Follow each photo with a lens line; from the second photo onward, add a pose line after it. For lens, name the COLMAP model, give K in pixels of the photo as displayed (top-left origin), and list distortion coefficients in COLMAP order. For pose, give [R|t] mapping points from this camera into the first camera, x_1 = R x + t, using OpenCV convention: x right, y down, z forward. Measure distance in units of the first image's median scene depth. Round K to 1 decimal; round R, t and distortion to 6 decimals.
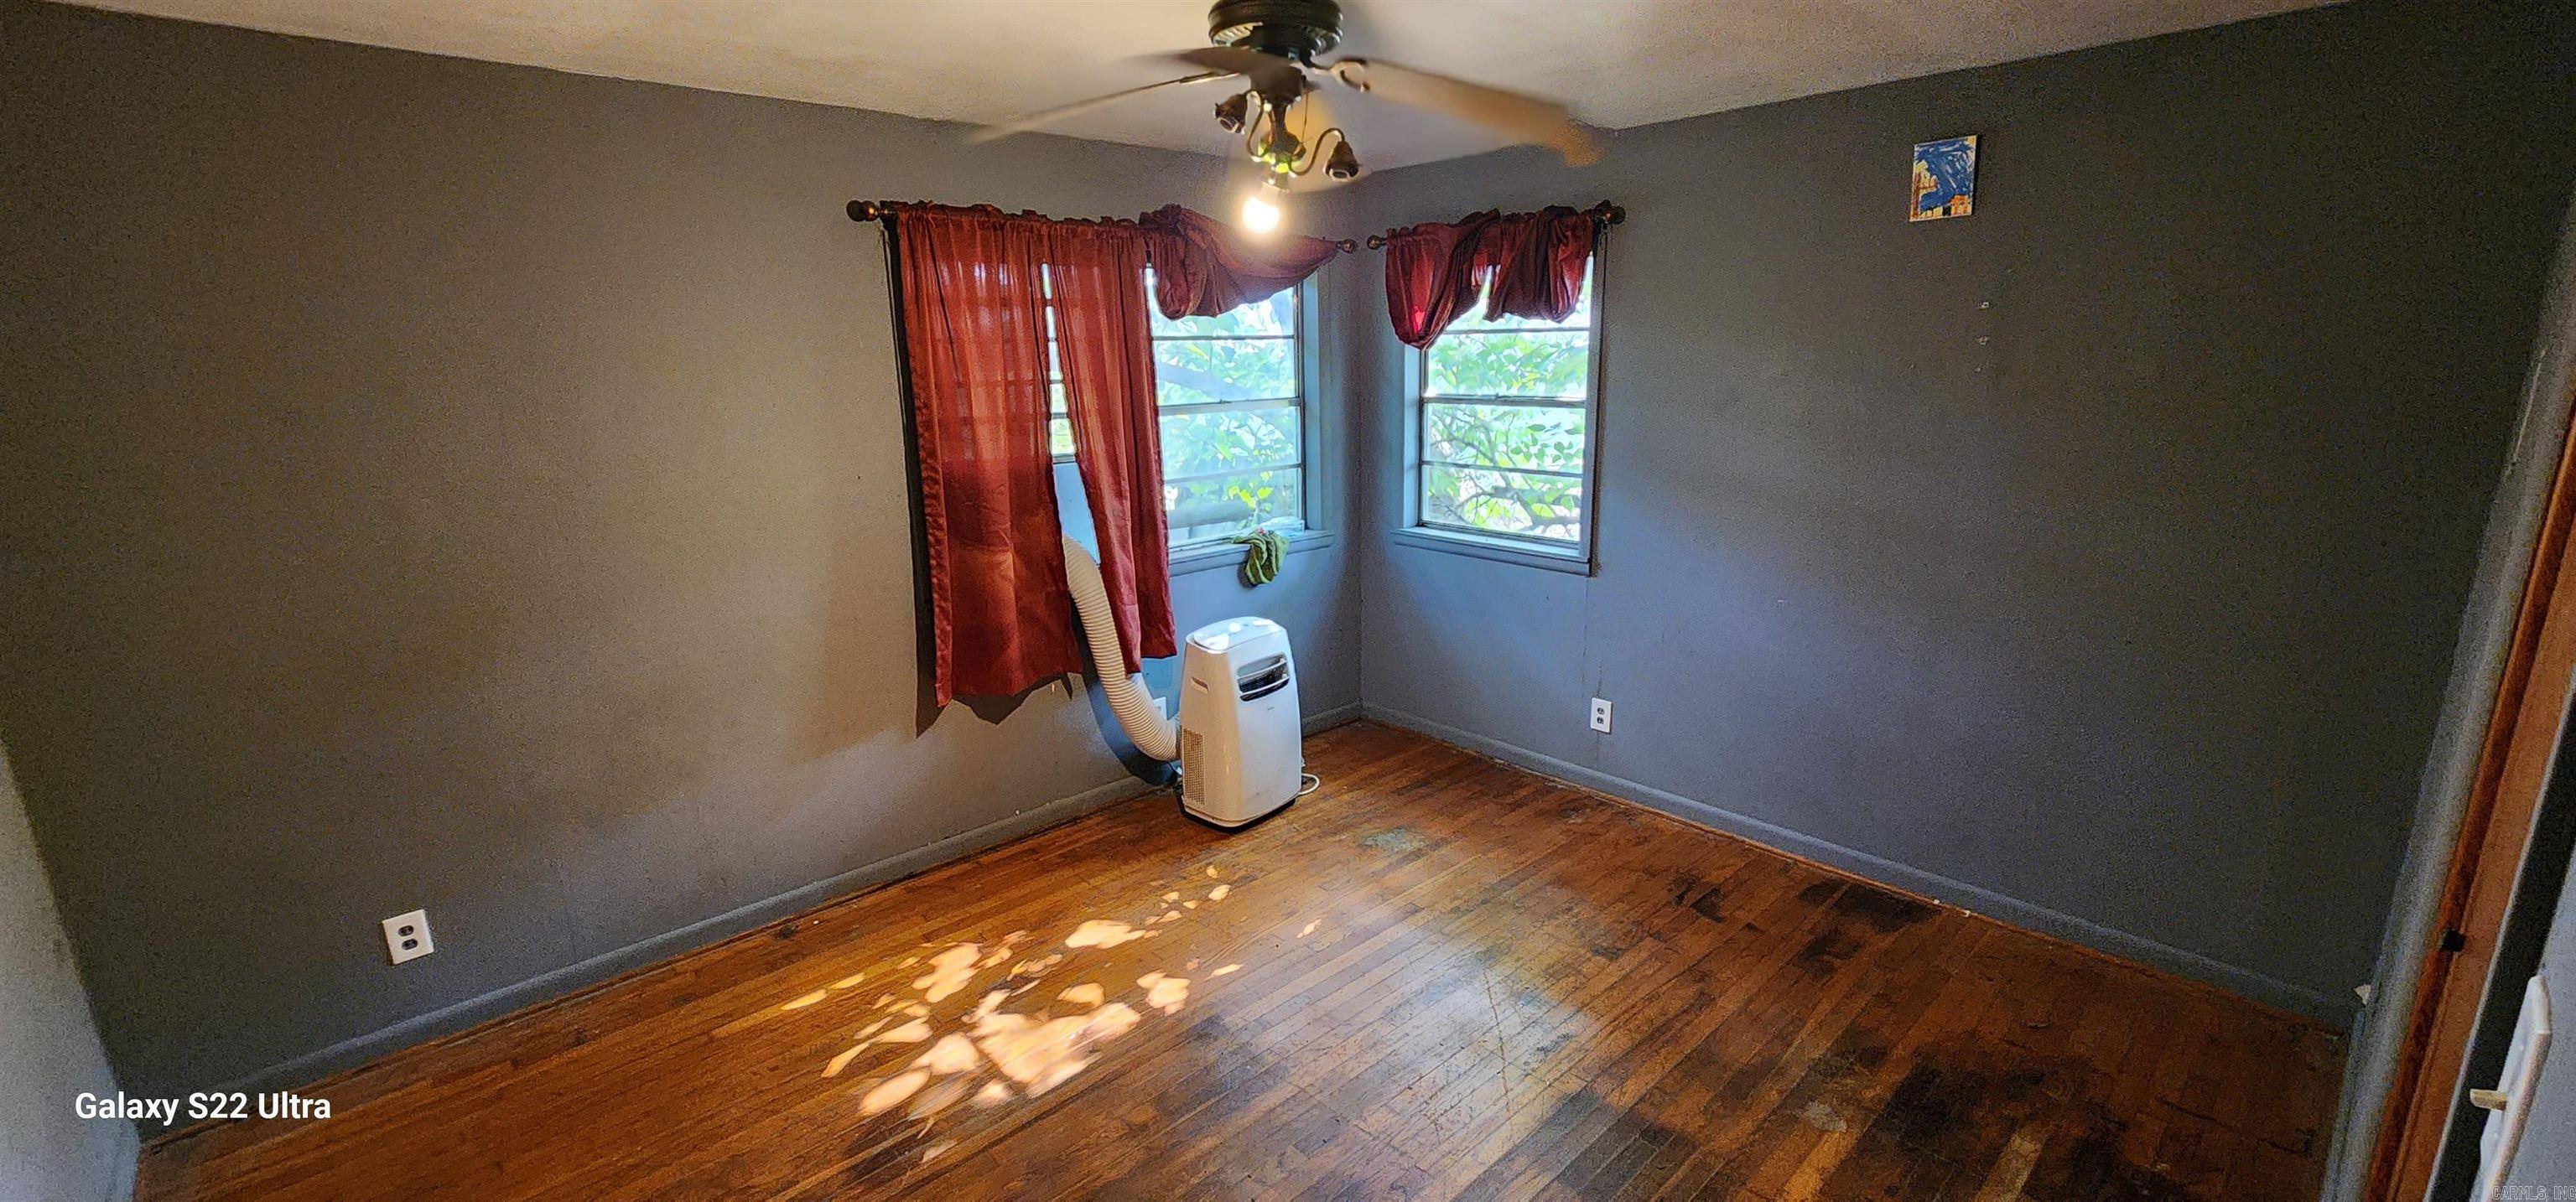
lens RADIAL K [[1060.9, 0, 1297.5], [0, 1060.9, 608.8], [0, 0, 1]] dist [0.000175, 0.001221]
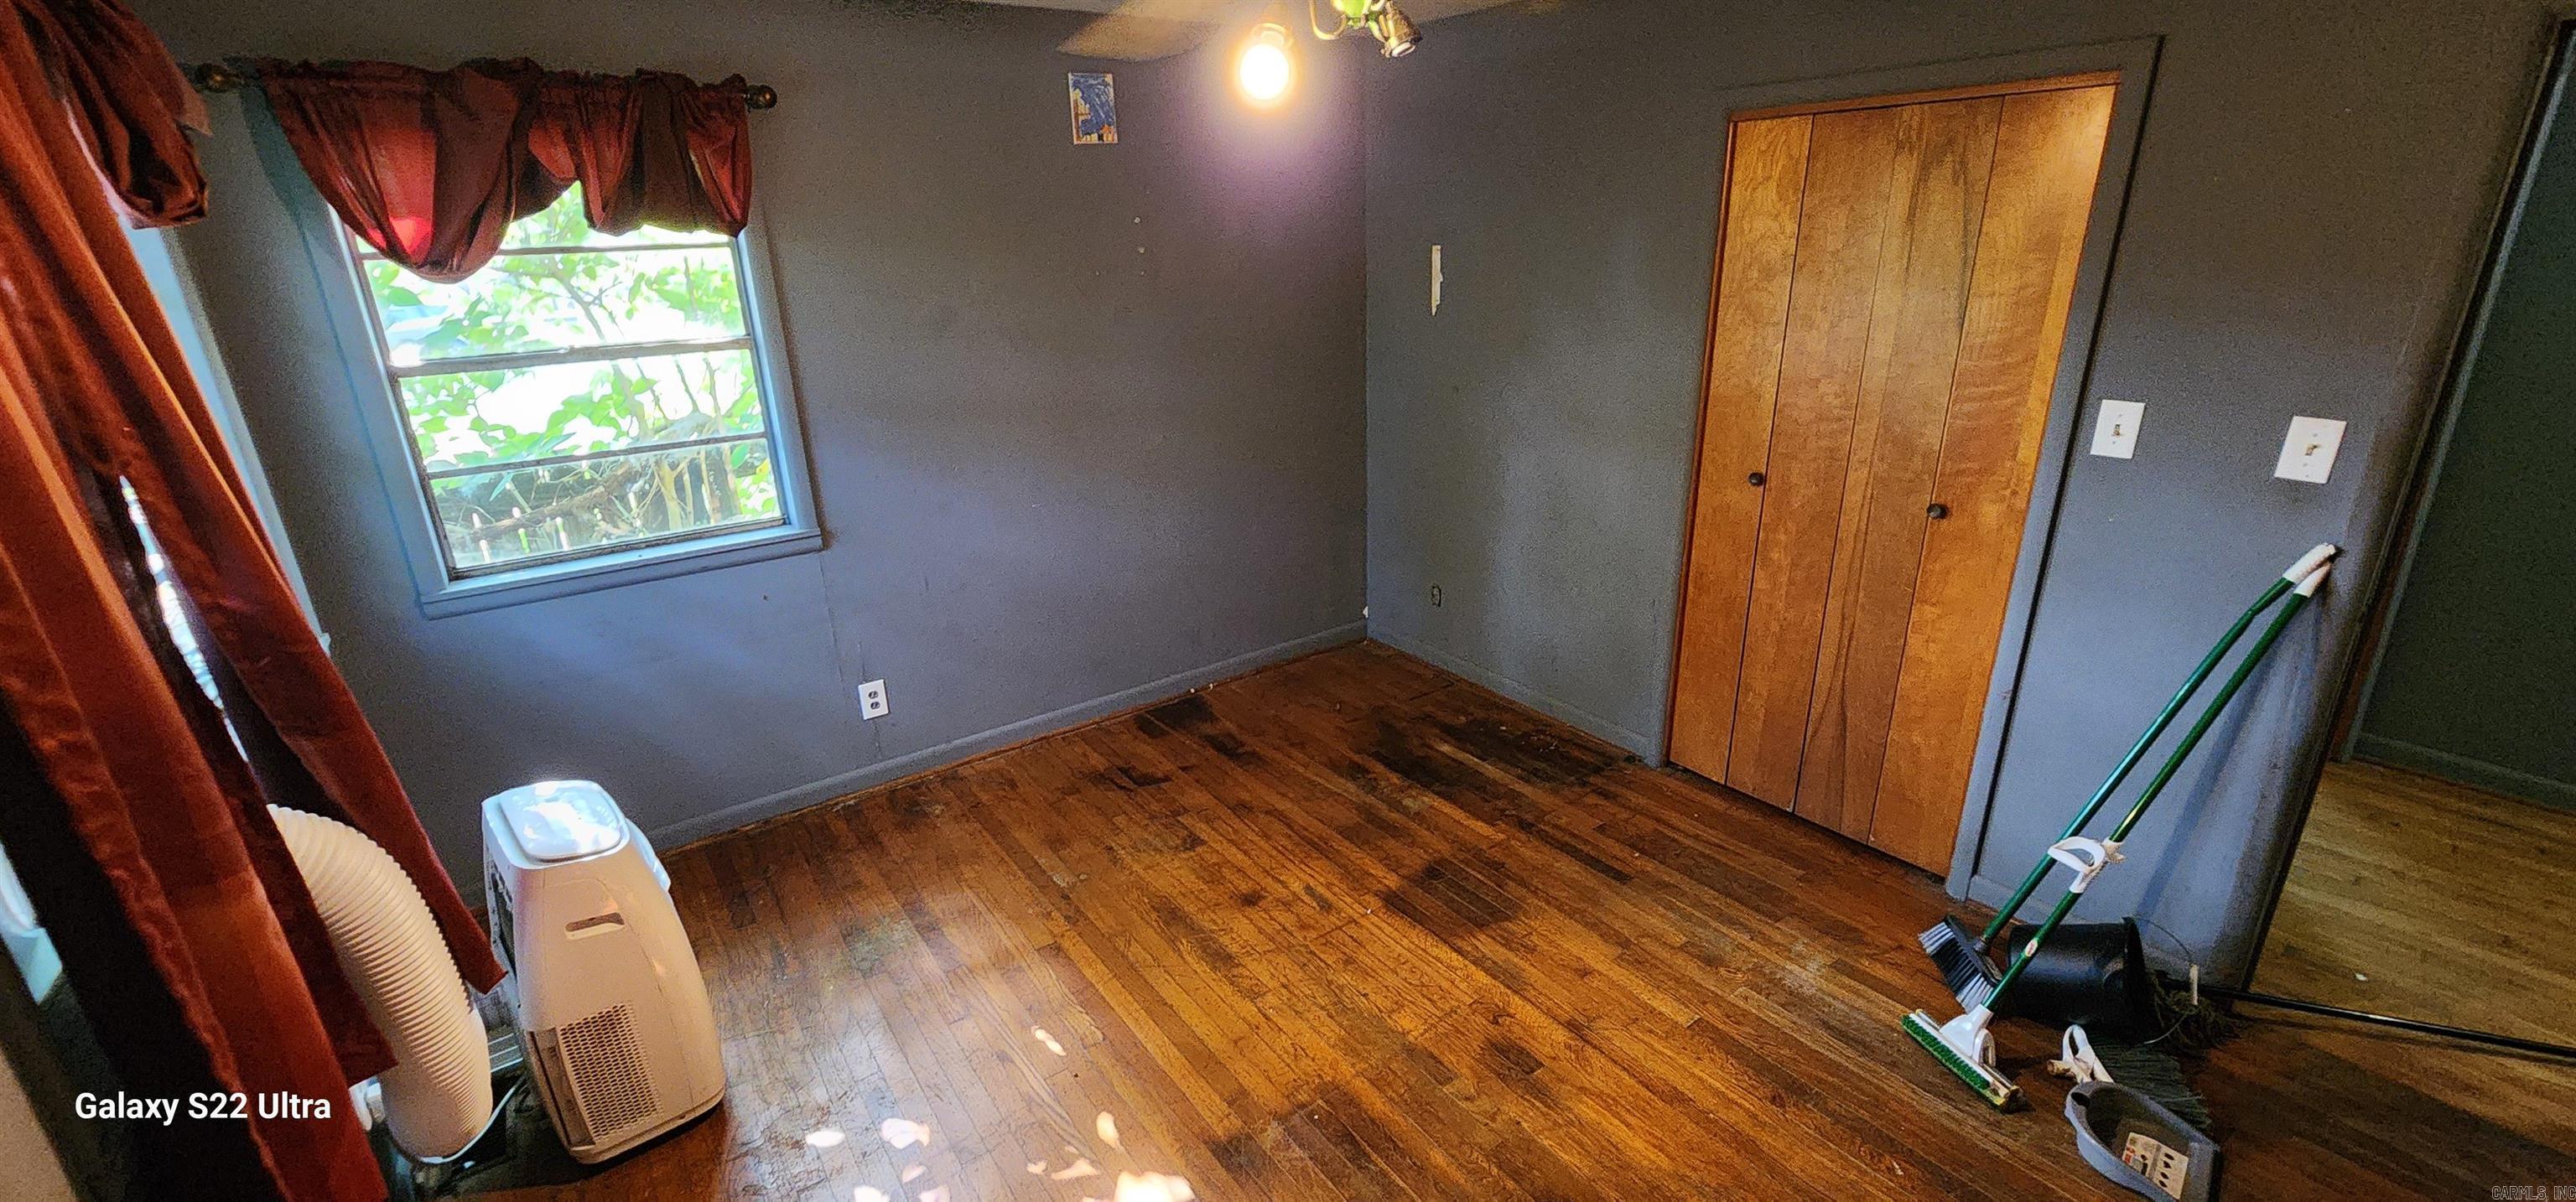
lens RADIAL K [[1060.9, 0, 1284.3], [0, 1060.9, 609.7], [0, 0, 1]] dist [0.000175, 0.001221]
pose [[0.134432, -0.327776, 0.935142, -0.549596], [0.266175, 0.920970, 0.284544, -0.150387], [-0.954505, 0.210660, 0.211053, 0.580246]]
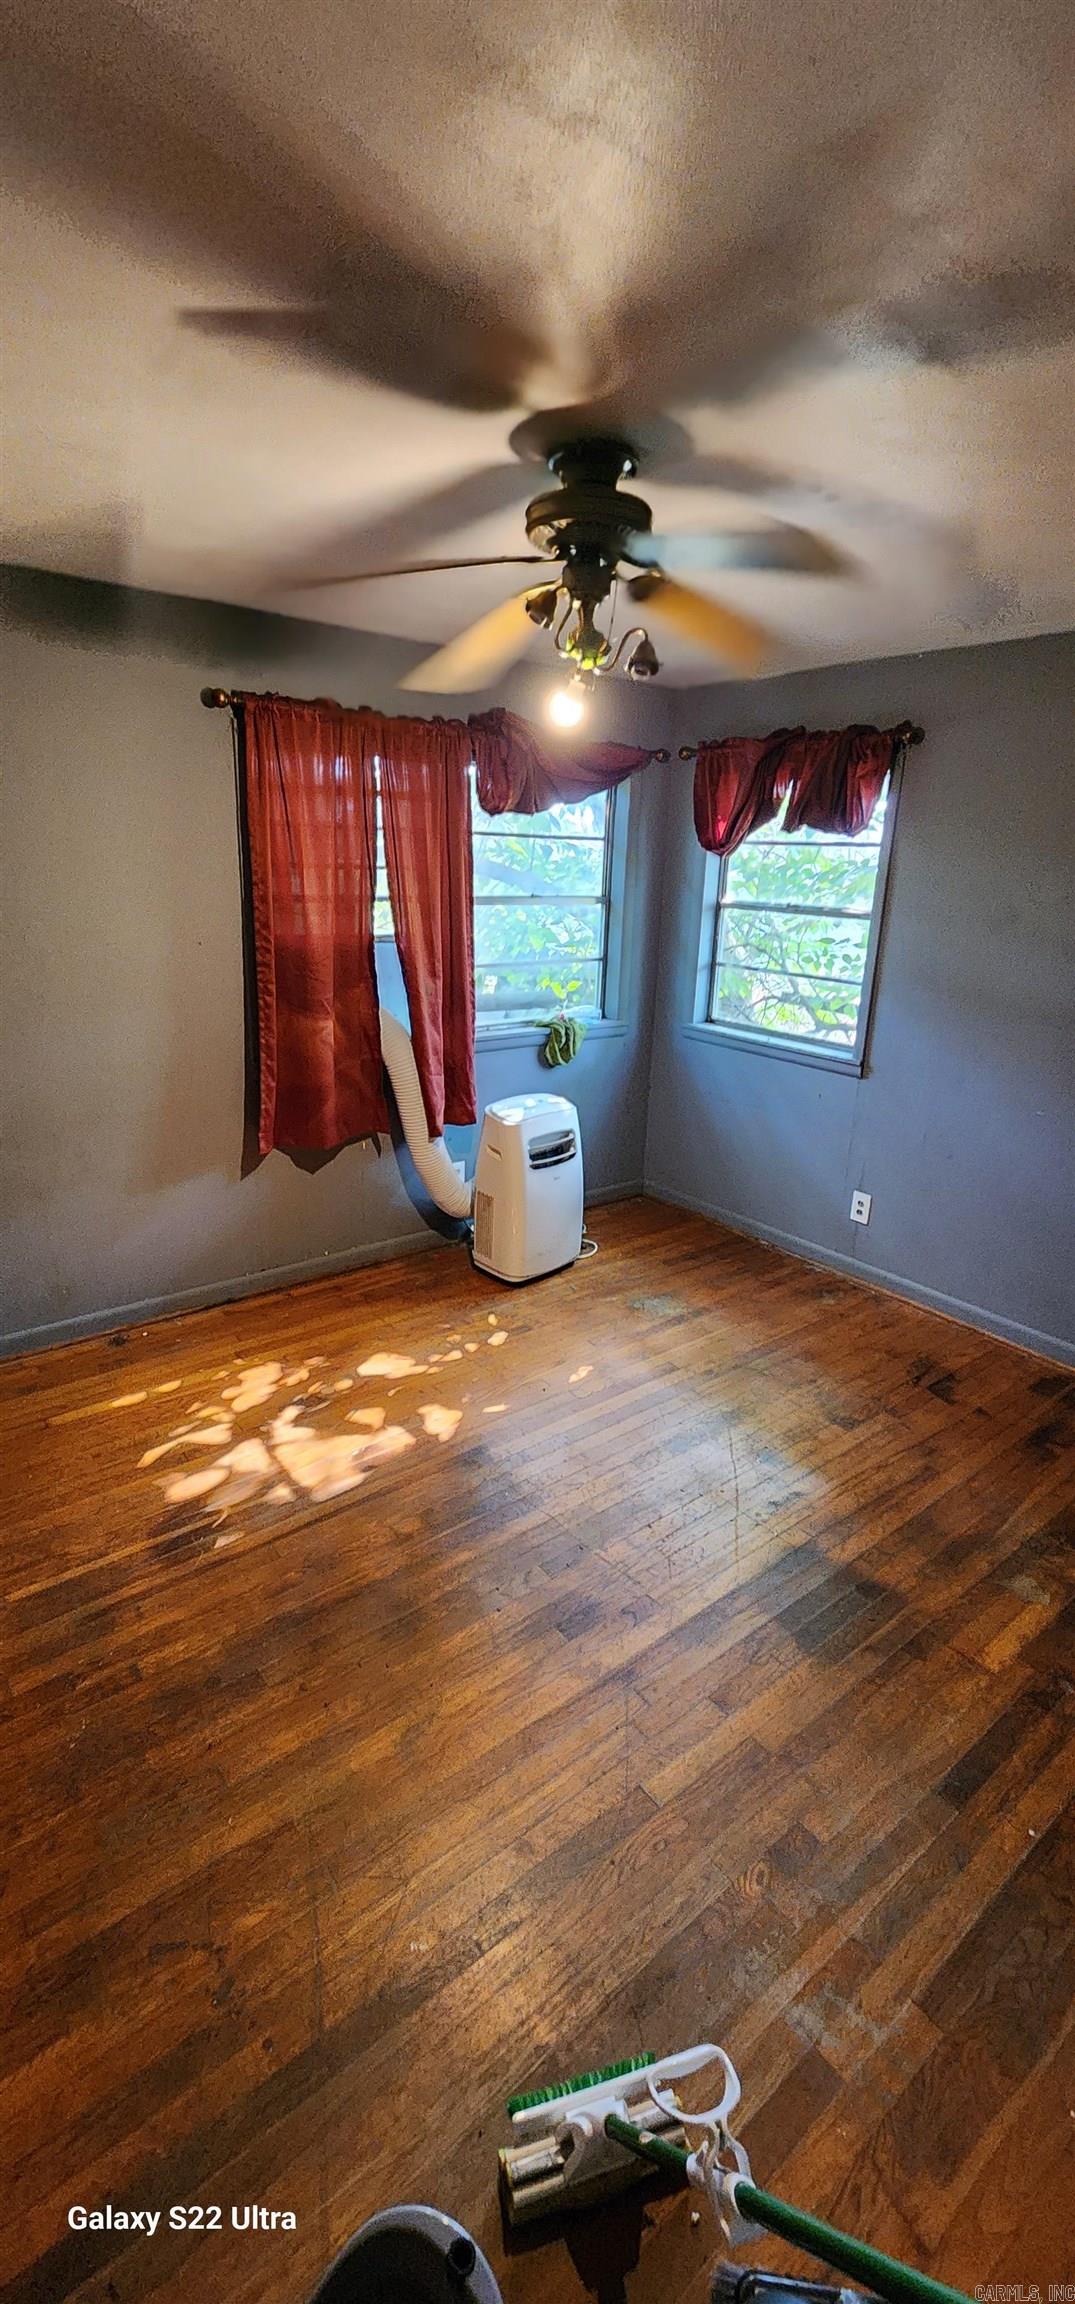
lens RADIAL K [[949.1, 0, 541.6], [0, 949.1, 1145.0], [0, 0, 1]] dist [0.000175, 0.001221]
pose [[0.995503, 0.073051, -0.060303, 0.018296], [-0.069660, 0.995967, 0.056544, 0.005371], [0.064191, -0.052089, 0.996577, 0.018954]]
